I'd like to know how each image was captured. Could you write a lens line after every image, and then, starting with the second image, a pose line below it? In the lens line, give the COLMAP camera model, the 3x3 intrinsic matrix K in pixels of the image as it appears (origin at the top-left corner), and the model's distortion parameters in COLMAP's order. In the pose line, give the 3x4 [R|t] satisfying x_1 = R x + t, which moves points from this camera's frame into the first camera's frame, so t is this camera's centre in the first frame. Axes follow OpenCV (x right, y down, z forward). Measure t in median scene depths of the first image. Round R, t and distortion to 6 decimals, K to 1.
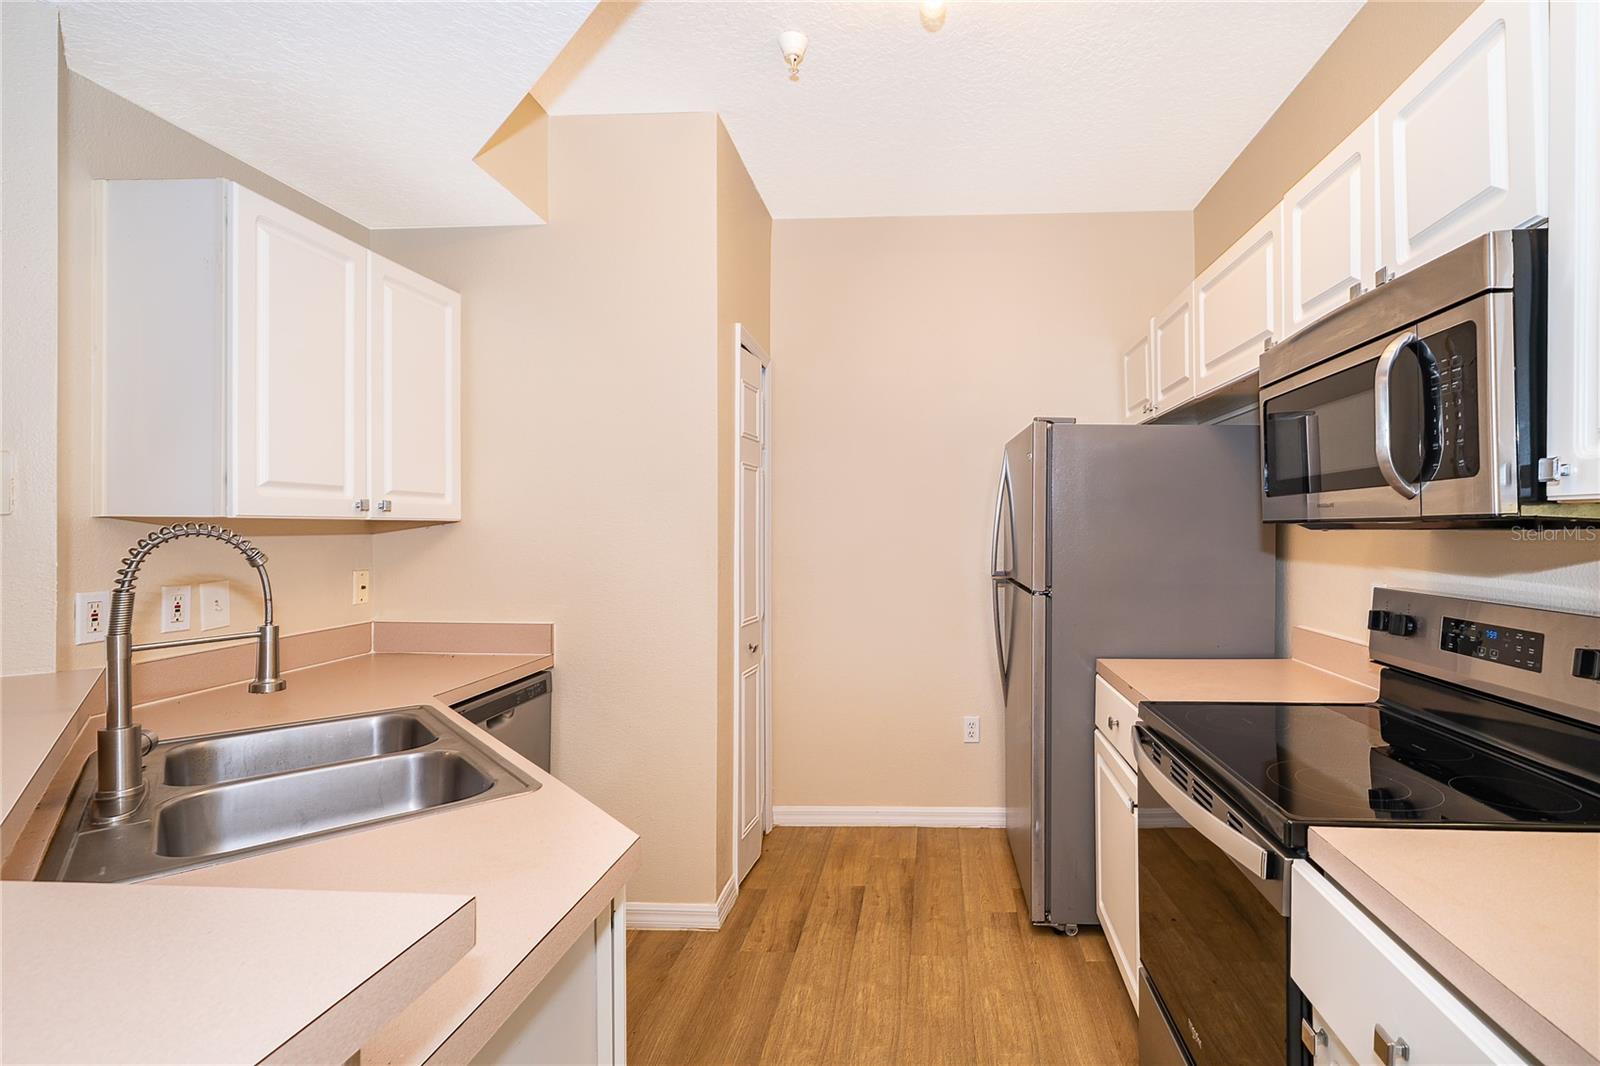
lens RADIAL K [[759.0, 0, 801.6], [0, 759.0, 518.3], [0, 0, 1]] dist [-0.019367, -0.000186]
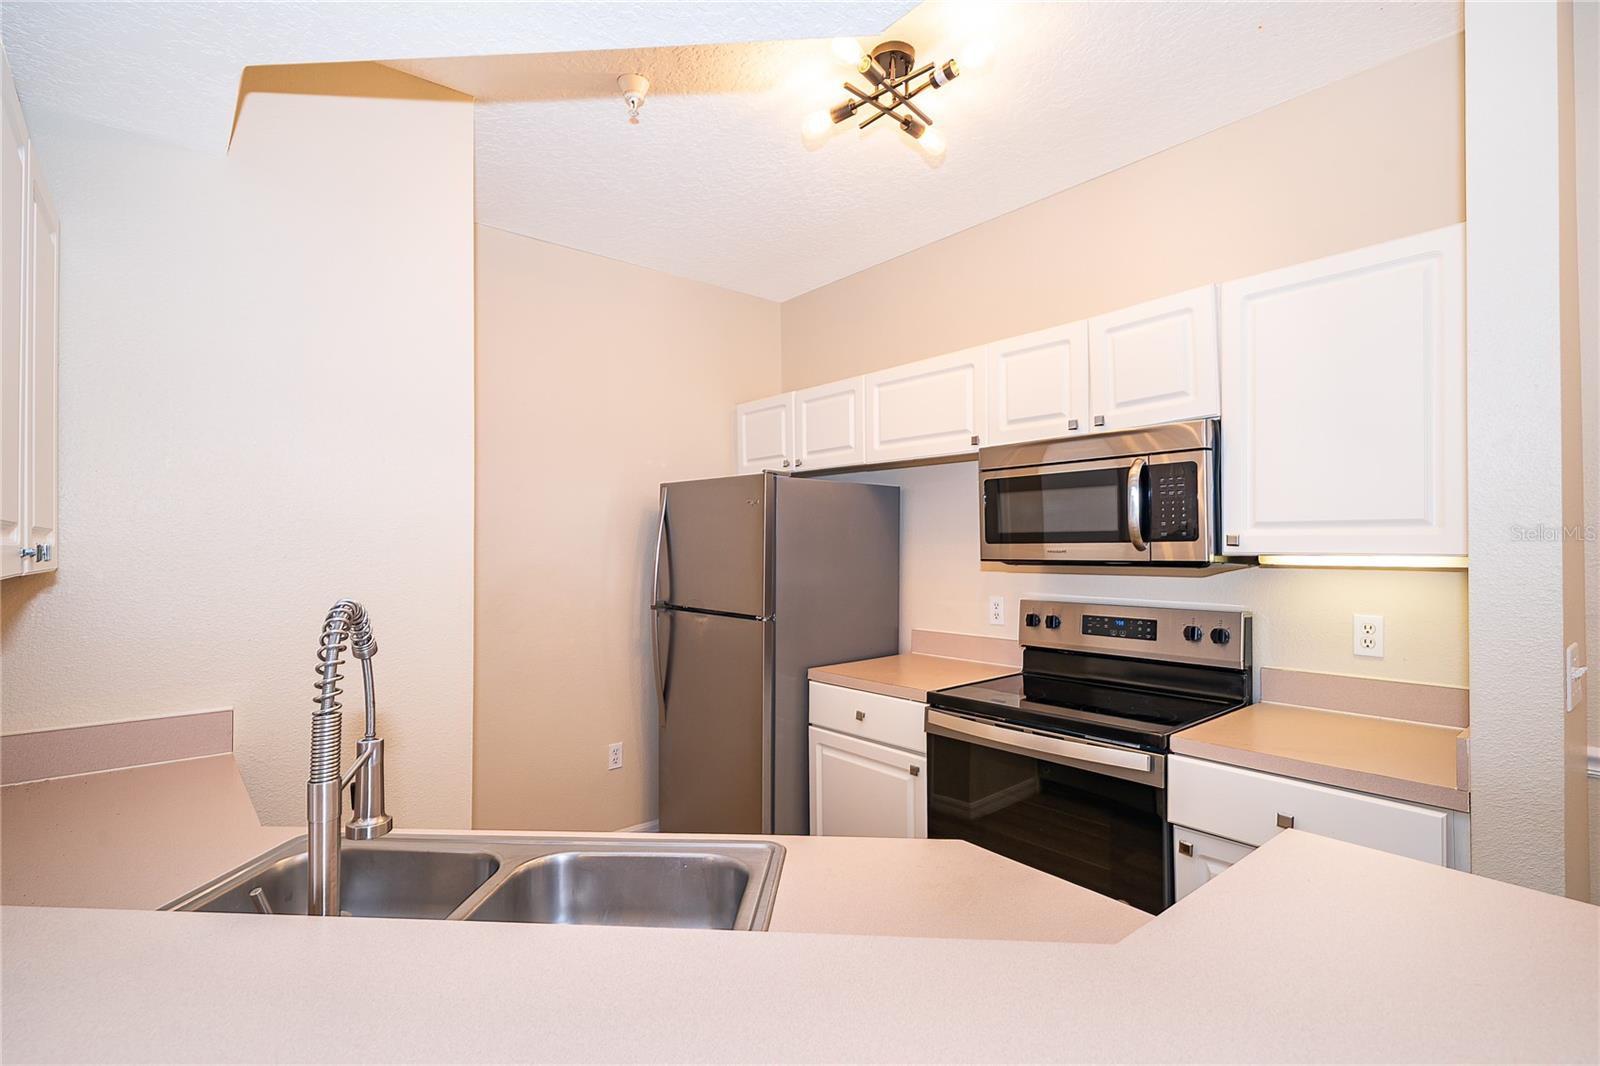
lens RADIAL K [[759.0, 0, 801.6], [0, 759.0, 539.7], [0, 0, 1]] dist [-0.019367, -0.000186]
pose [[0.719495, 0.001090, 0.694497, -0.906007], [0.000952, 0.999996, -0.002555, -0.042002], [-0.694497, 0.002500, 0.719491, 0.219820]]
